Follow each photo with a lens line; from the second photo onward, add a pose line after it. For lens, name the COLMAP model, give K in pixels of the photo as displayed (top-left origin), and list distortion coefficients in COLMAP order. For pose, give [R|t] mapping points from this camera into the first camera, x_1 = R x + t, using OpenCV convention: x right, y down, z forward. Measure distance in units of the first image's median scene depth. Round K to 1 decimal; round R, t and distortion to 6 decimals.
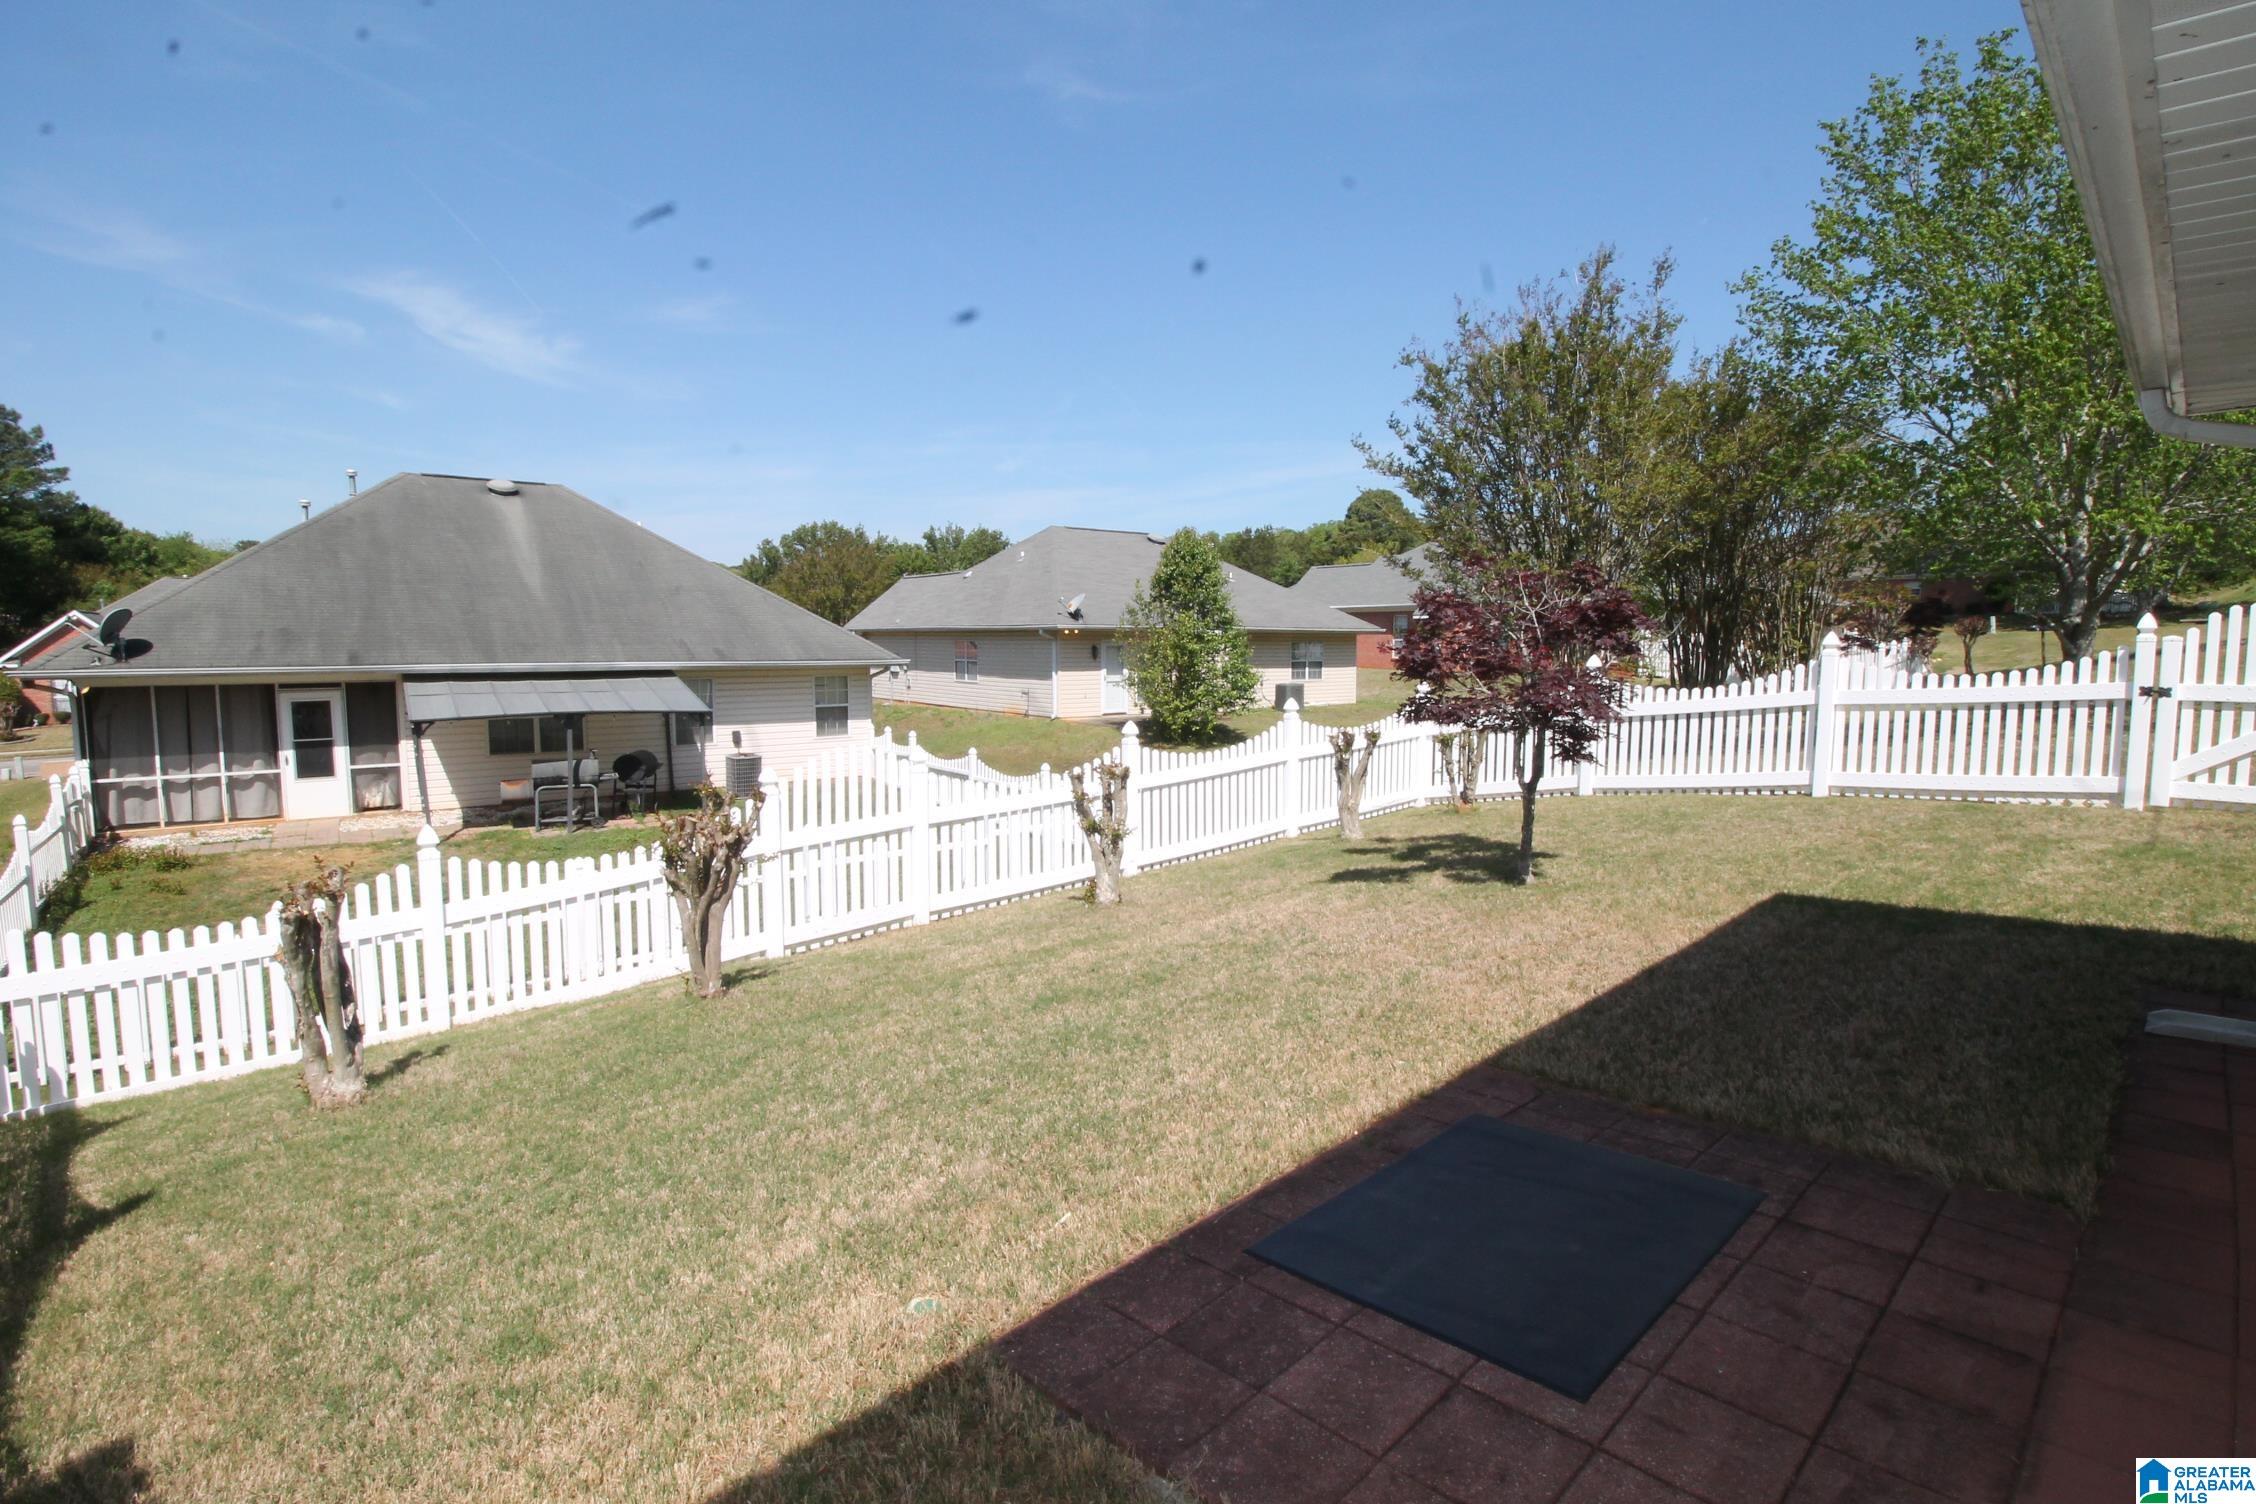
lens RADIAL K [[1079.1, 0, 1128.0], [0, 1079.1, 752.0], [0, 0, 1]] dist [-0.010411, 0.000122]
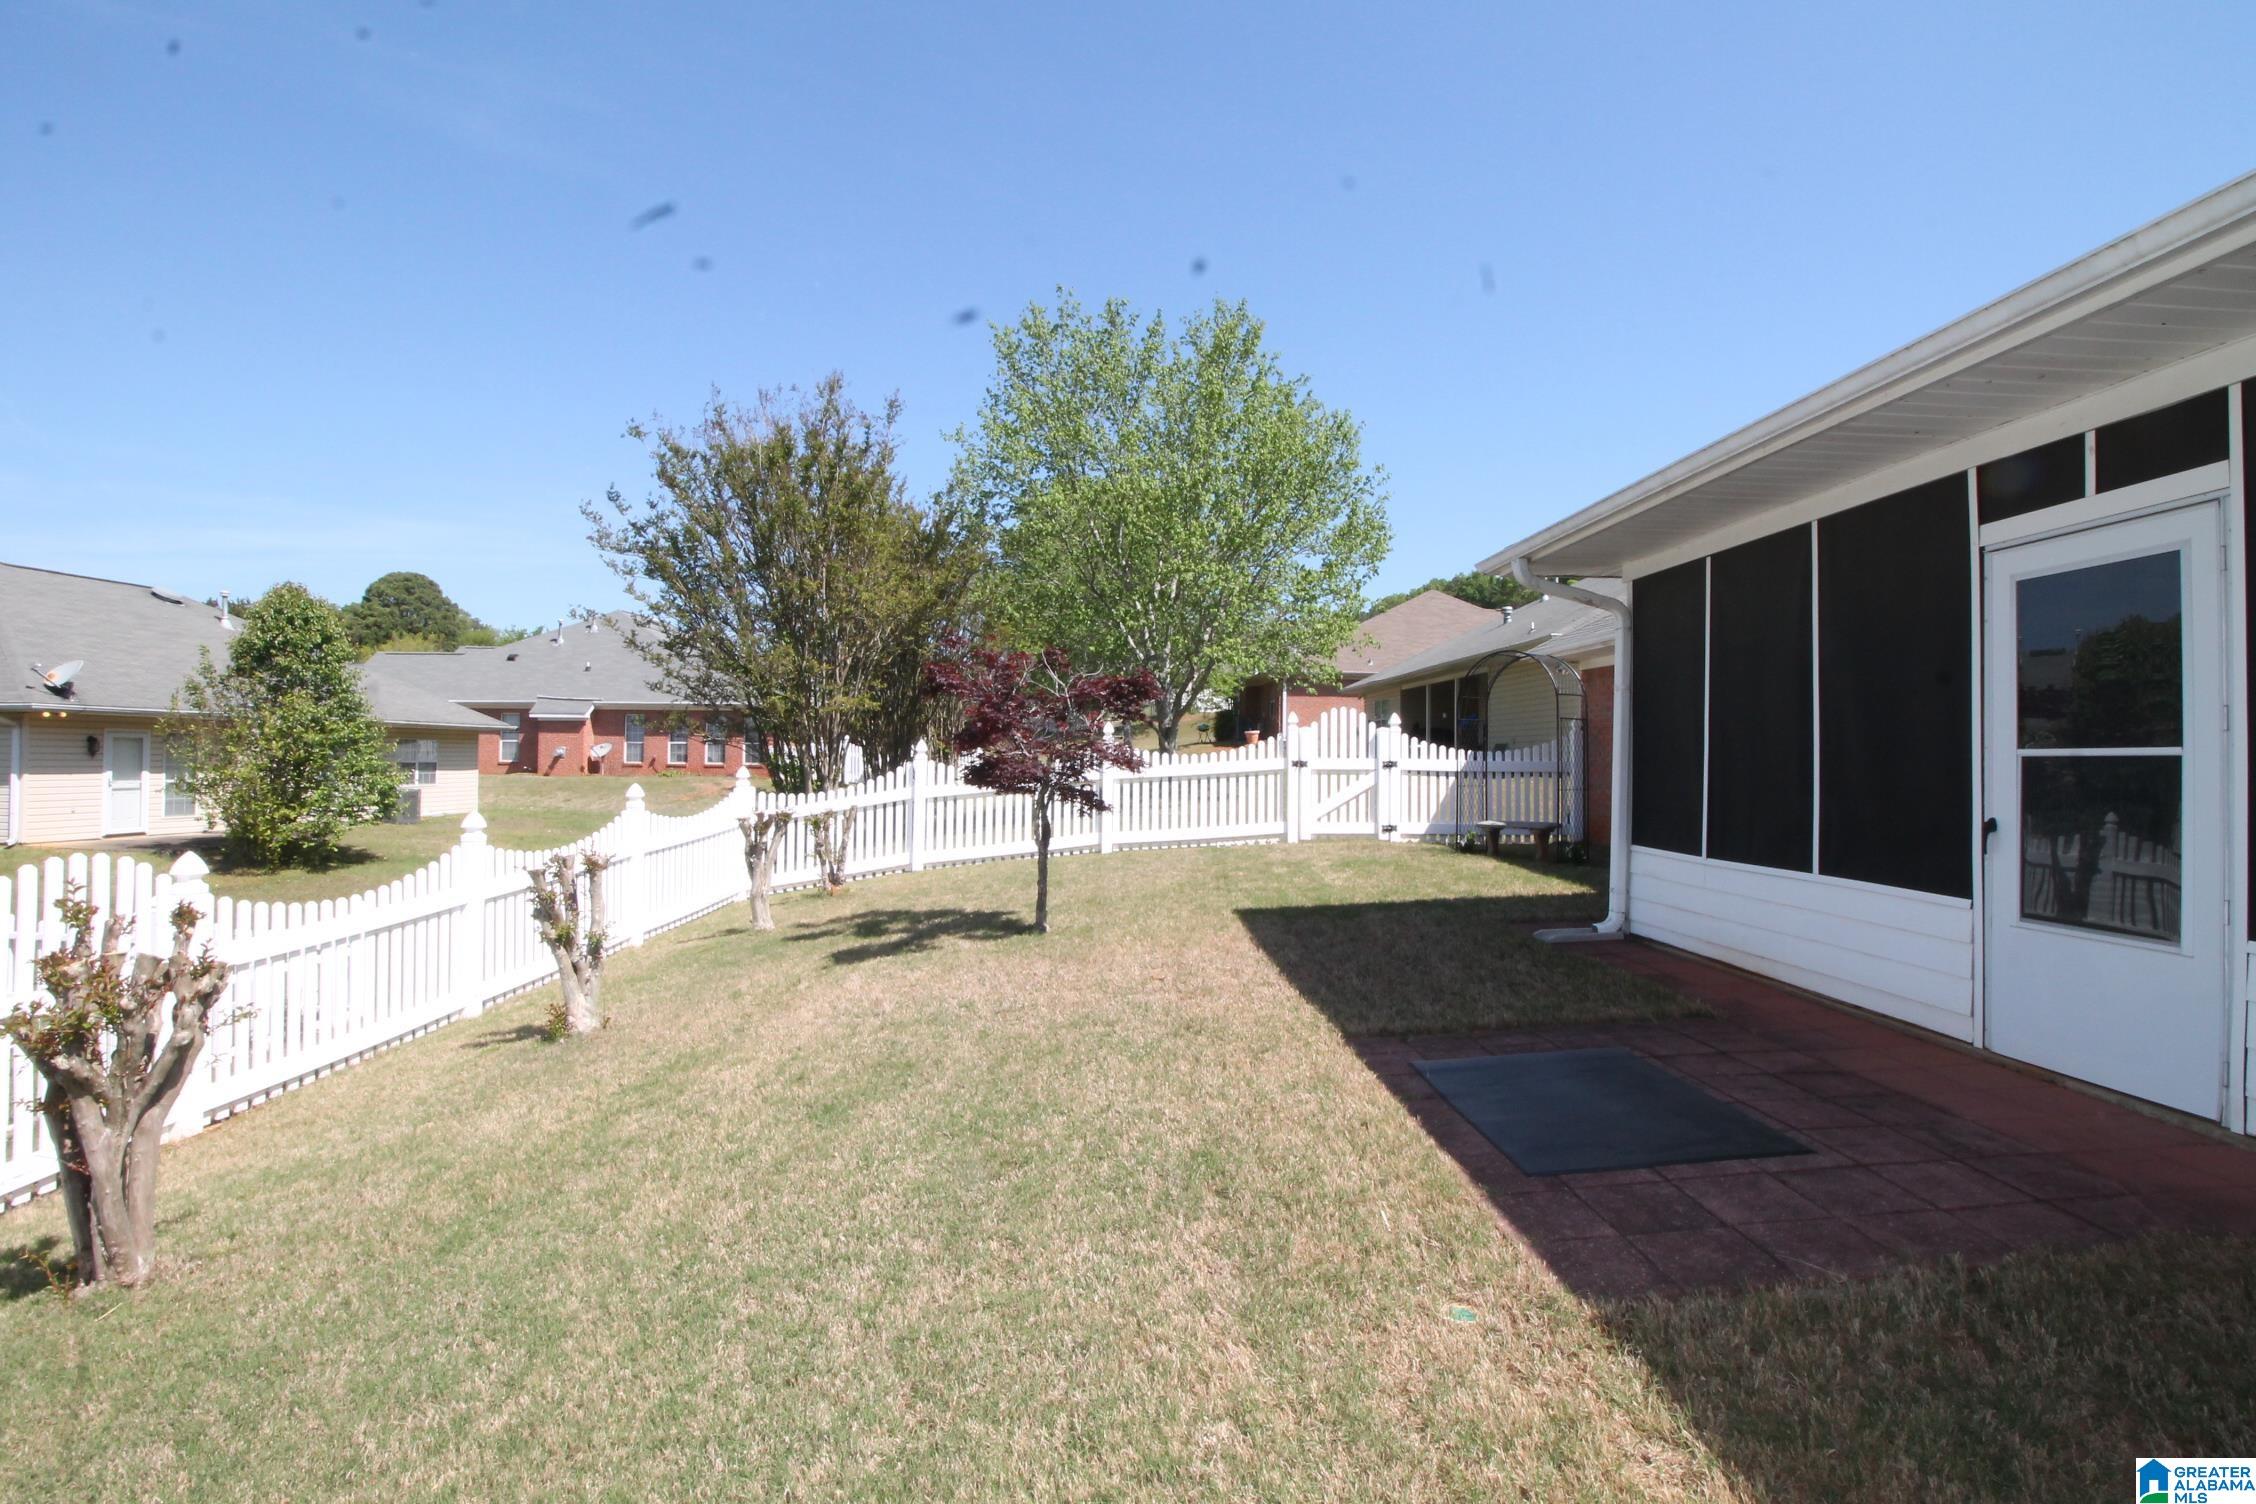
lens RADIAL K [[1087.2, 0, 1137.6], [0, 1087.2, 755.7], [0, 0, 1]] dist [-0.012387, -0.000373]
pose [[0.656262, 0.006993, 0.754501, -0.188090], [0.069567, 0.995137, -0.069733, 0.012945], [-0.751319, 0.098252, 0.652584, 0.094206]]
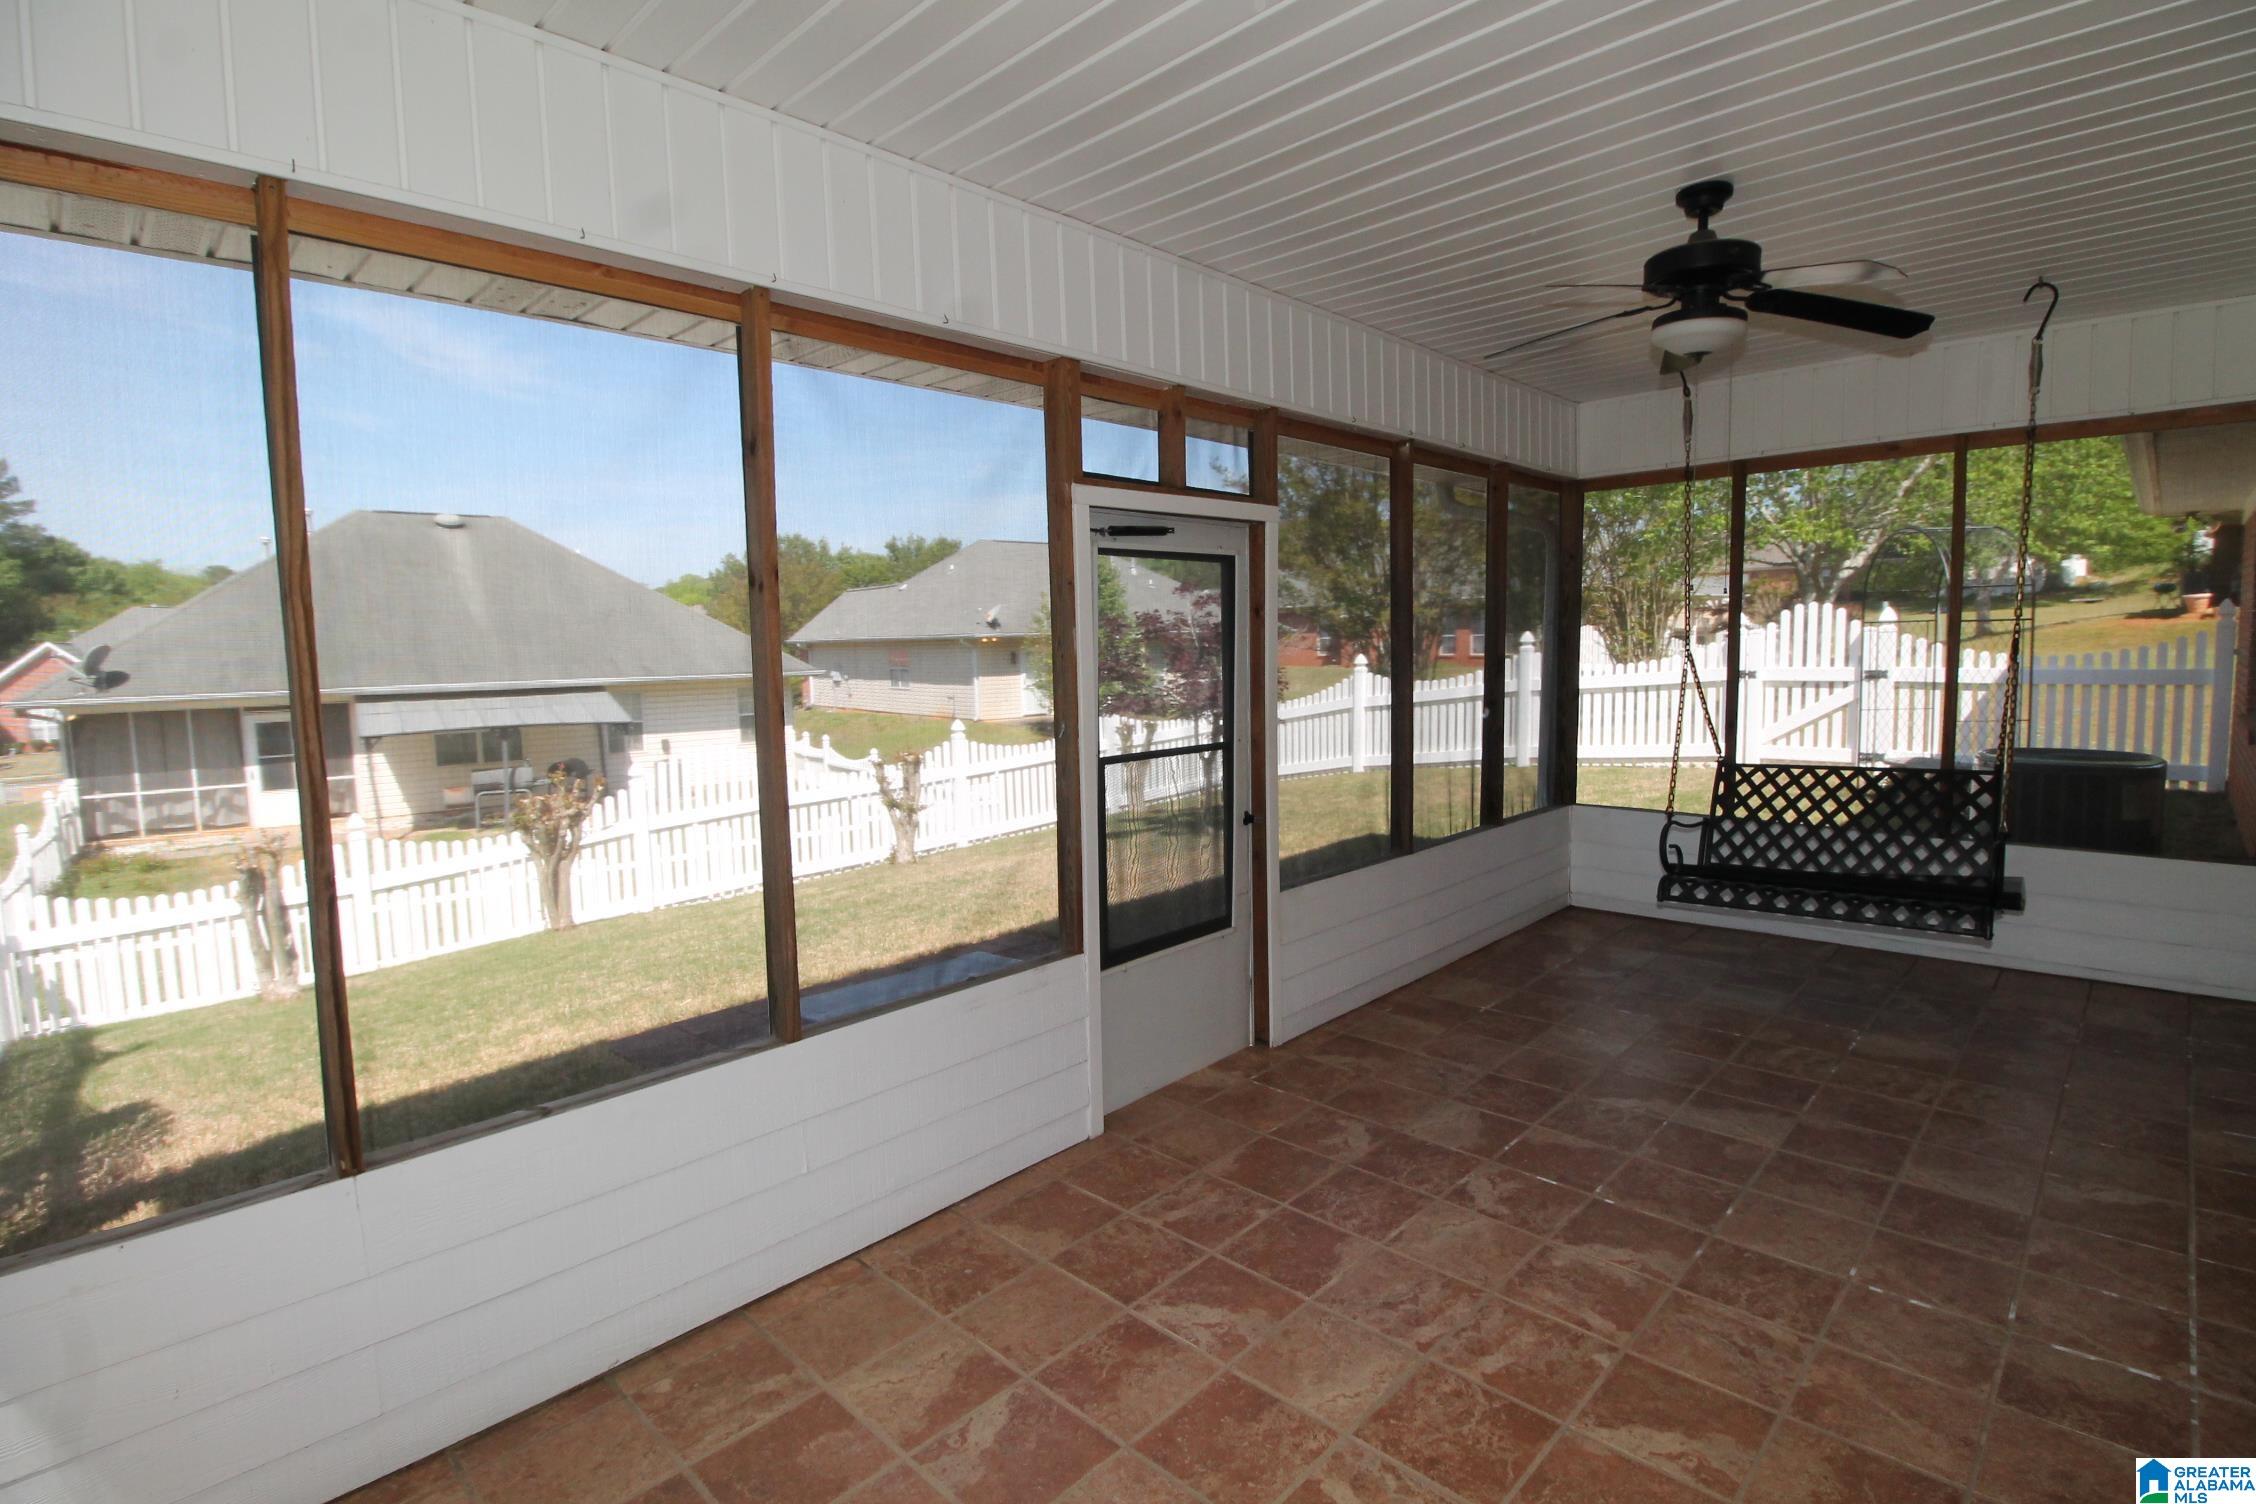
lens RADIAL K [[1087.2, 0, 1137.6], [0, 1087.2, 755.7], [0, 0, 1]] dist [-0.012387, -0.000373]
pose [[0.999492, -0.026953, 0.017015, 0.121149], [0.026927, 0.999636, 0.001778, 0.010045], [-0.017056, -0.001318, 0.999854, -0.141997]]
